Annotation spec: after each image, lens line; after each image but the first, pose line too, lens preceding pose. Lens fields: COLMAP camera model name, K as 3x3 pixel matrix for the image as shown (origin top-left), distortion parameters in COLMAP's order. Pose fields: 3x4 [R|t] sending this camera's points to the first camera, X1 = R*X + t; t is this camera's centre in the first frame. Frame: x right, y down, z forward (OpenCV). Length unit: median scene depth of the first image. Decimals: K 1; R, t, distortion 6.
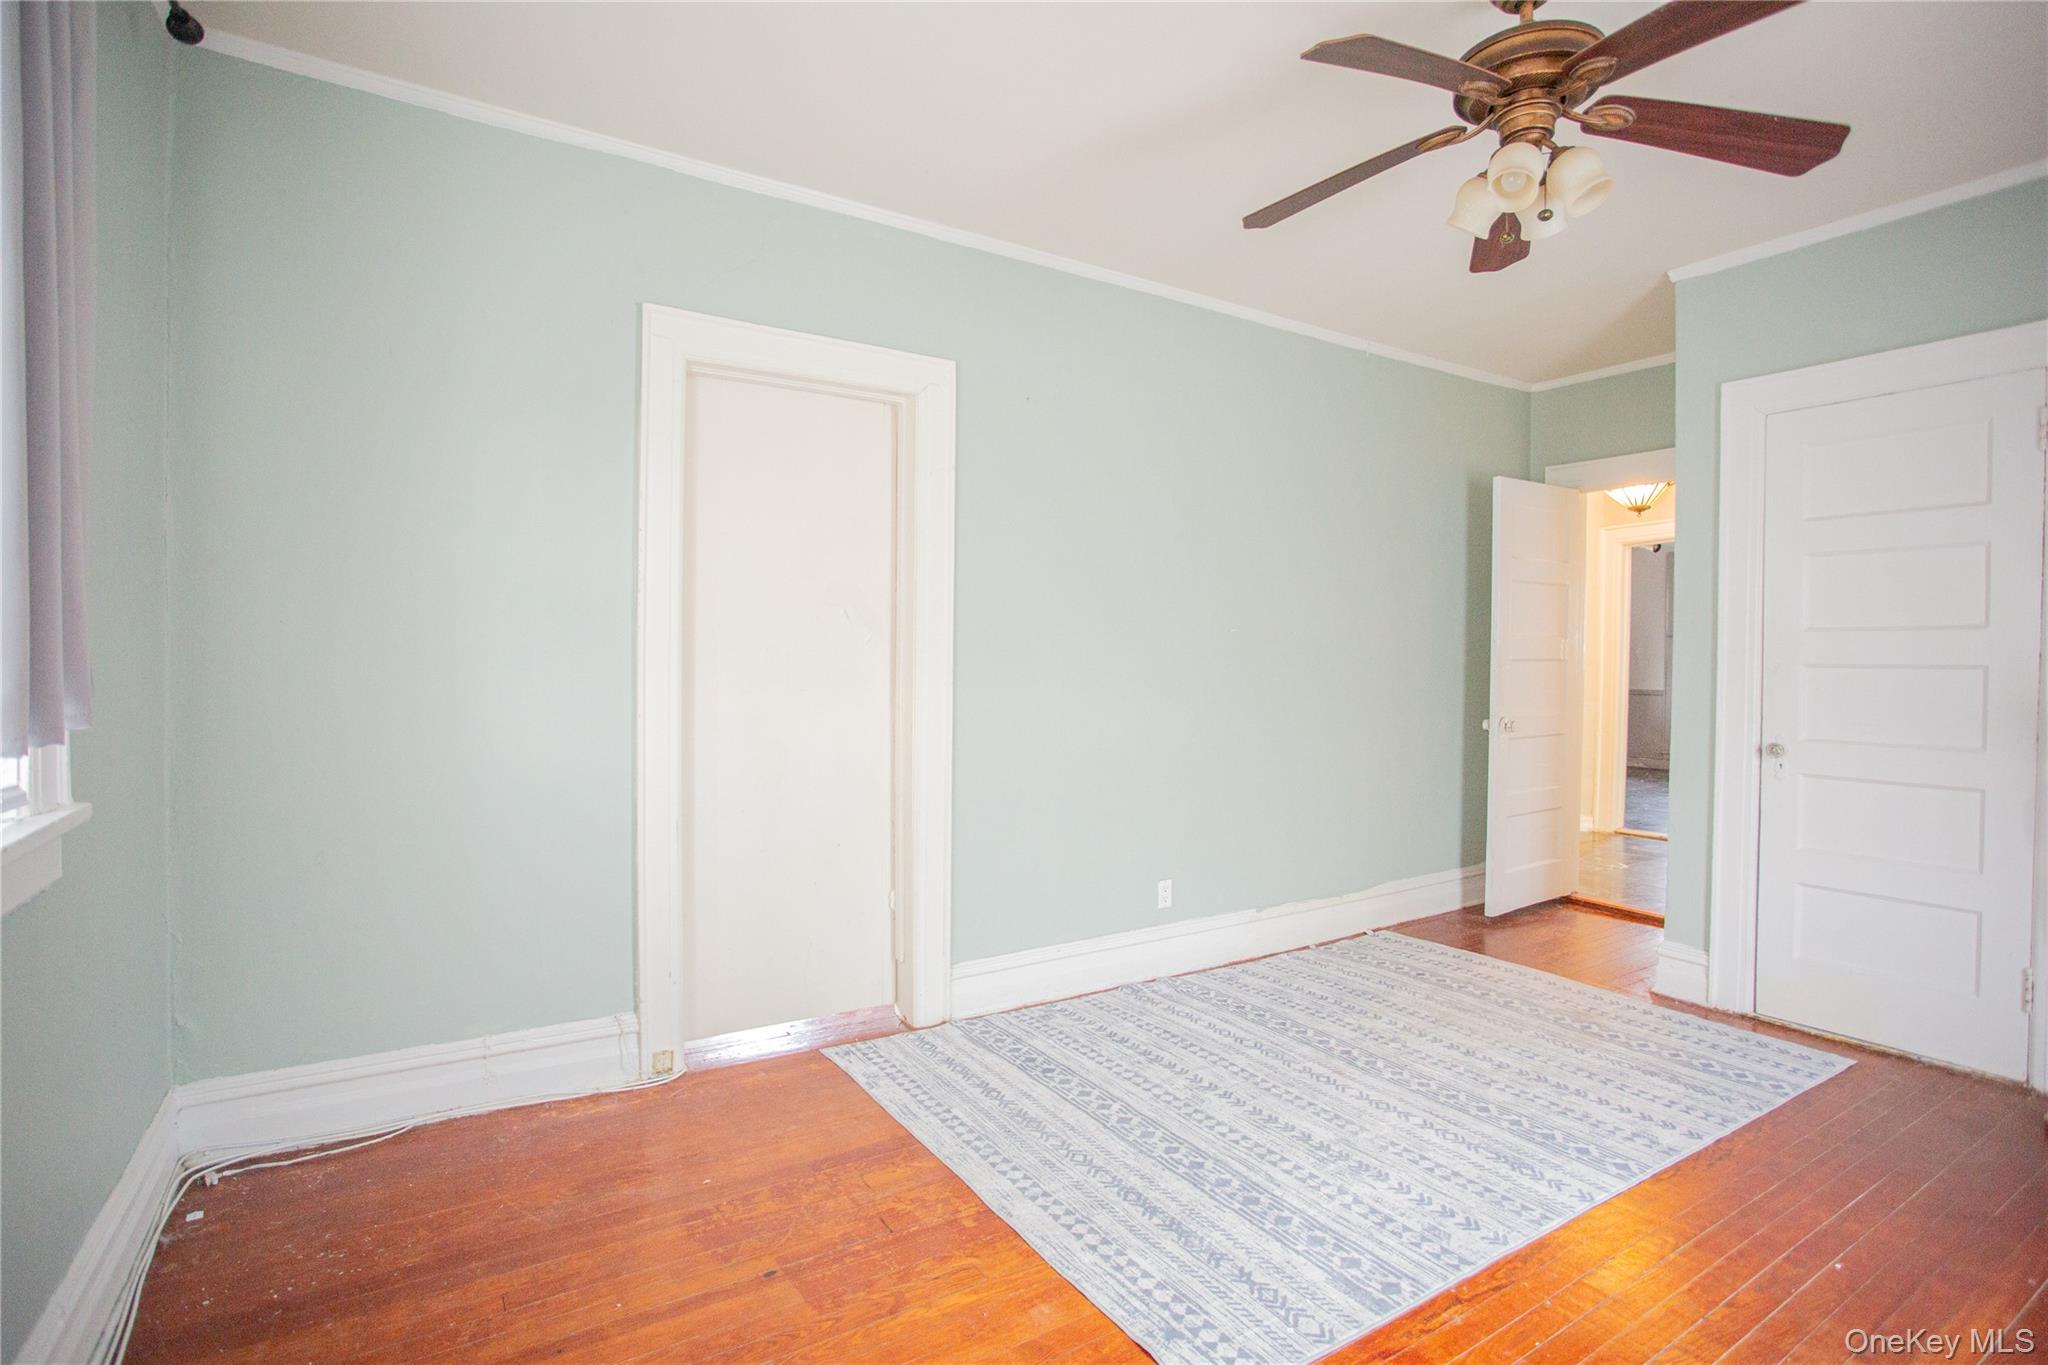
lens RADIAL K [[1002.2, 0, 1022.0], [0, 1002.2, 681.0], [0, 0, 1]] dist [-0.066764, 0.024658]
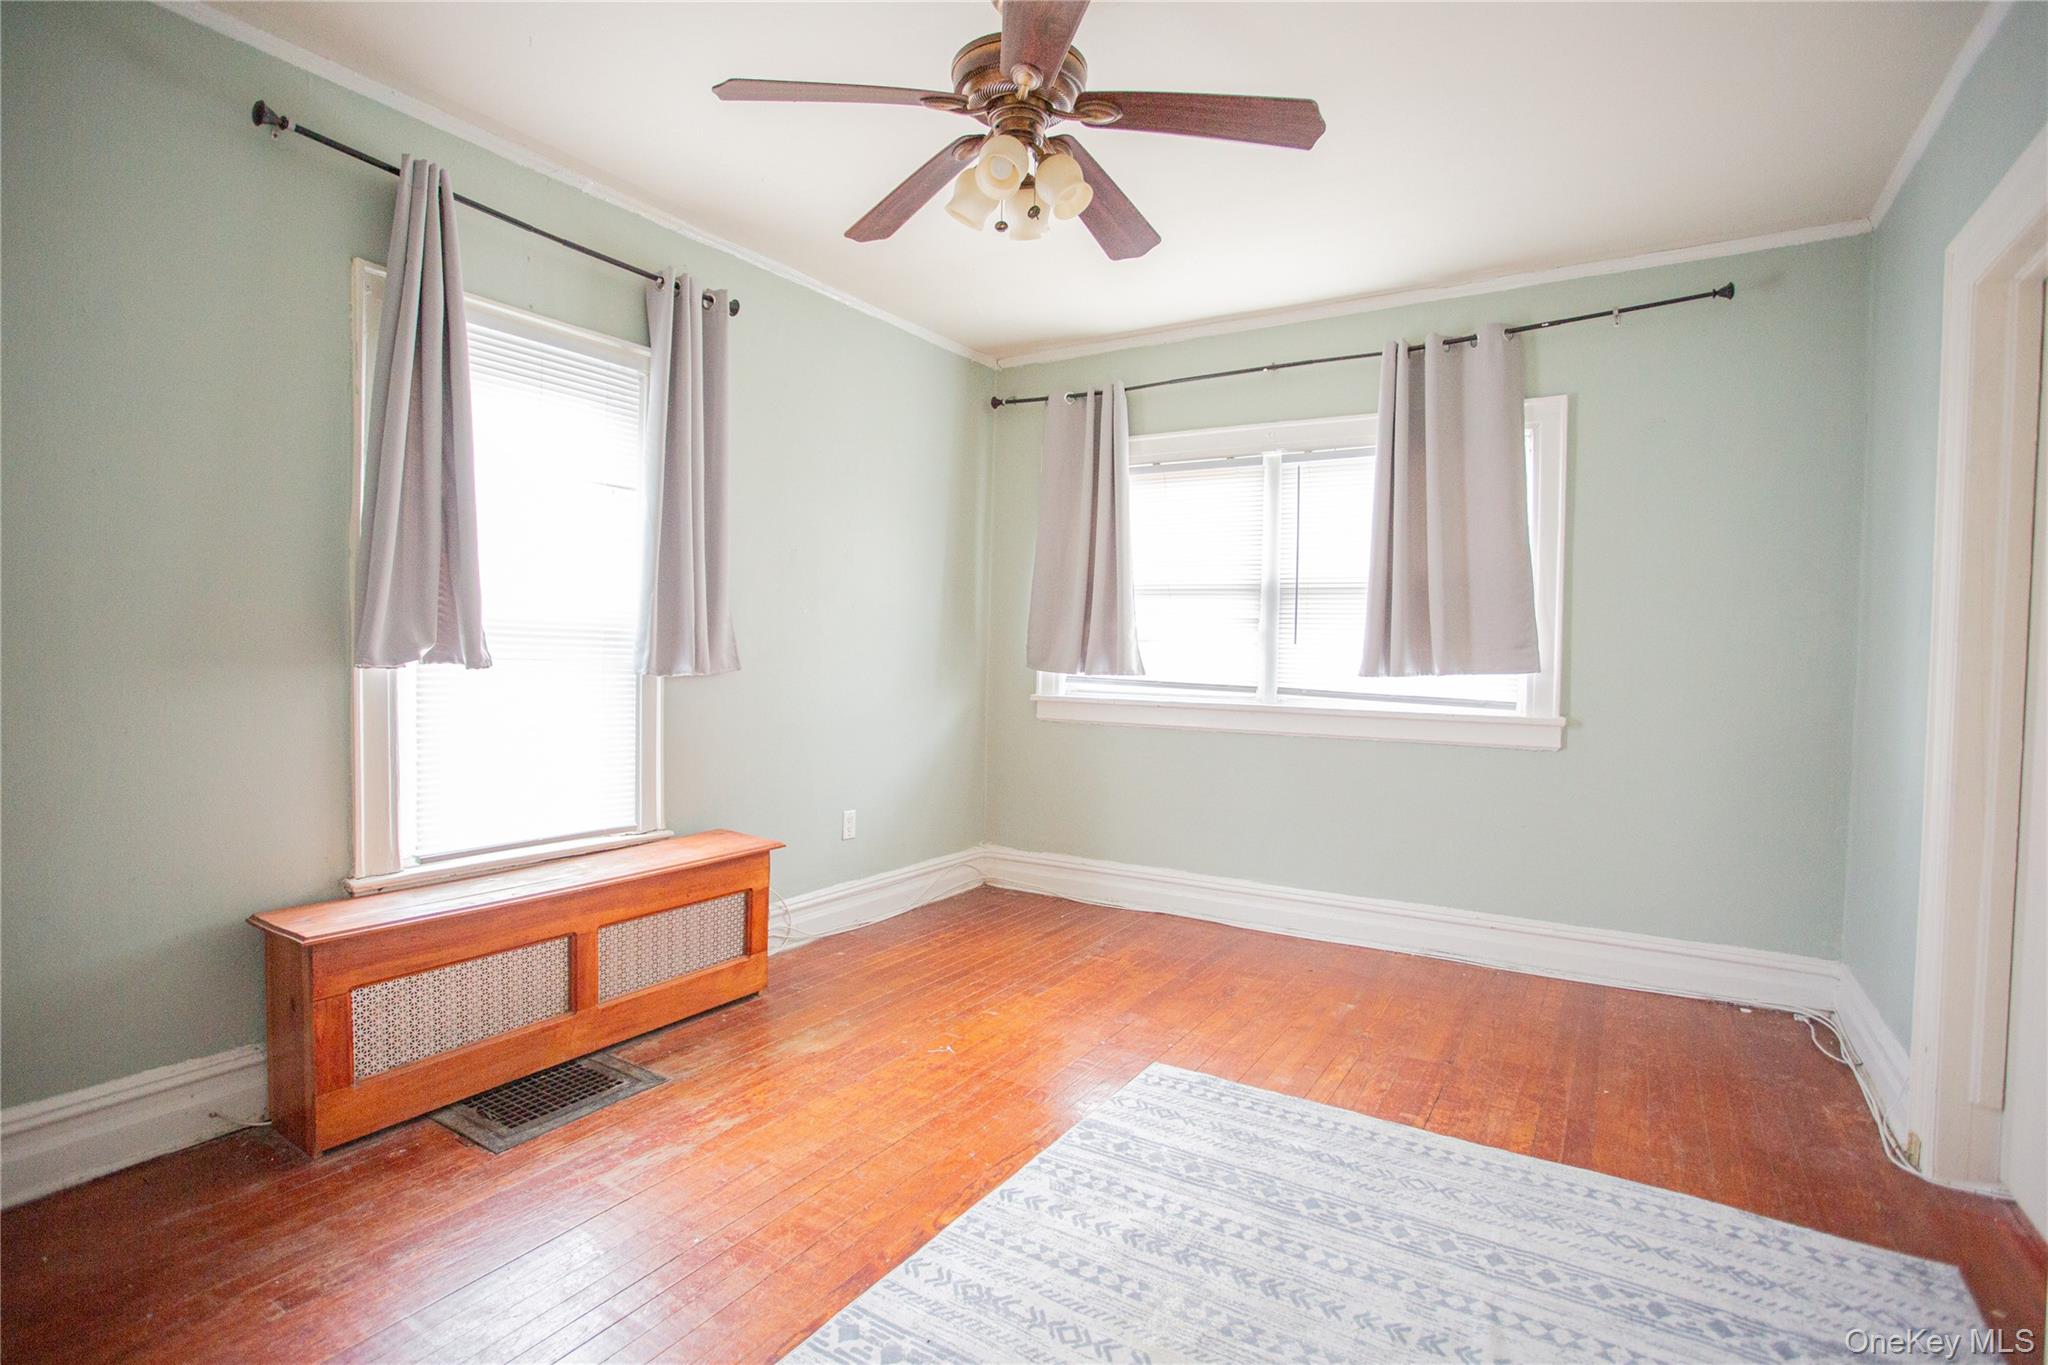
lens RADIAL K [[1002.2, 0, 1028.1], [0, 1002.2, 682.1], [0, 0, 1]] dist [-0.066764, 0.024658]
pose [[-0.899035, -0.004516, -0.437853, 0.889919], [-0.030939, 0.998103, 0.053233, -0.035937], [0.436782, 0.061405, -0.897469, 1.828466]]
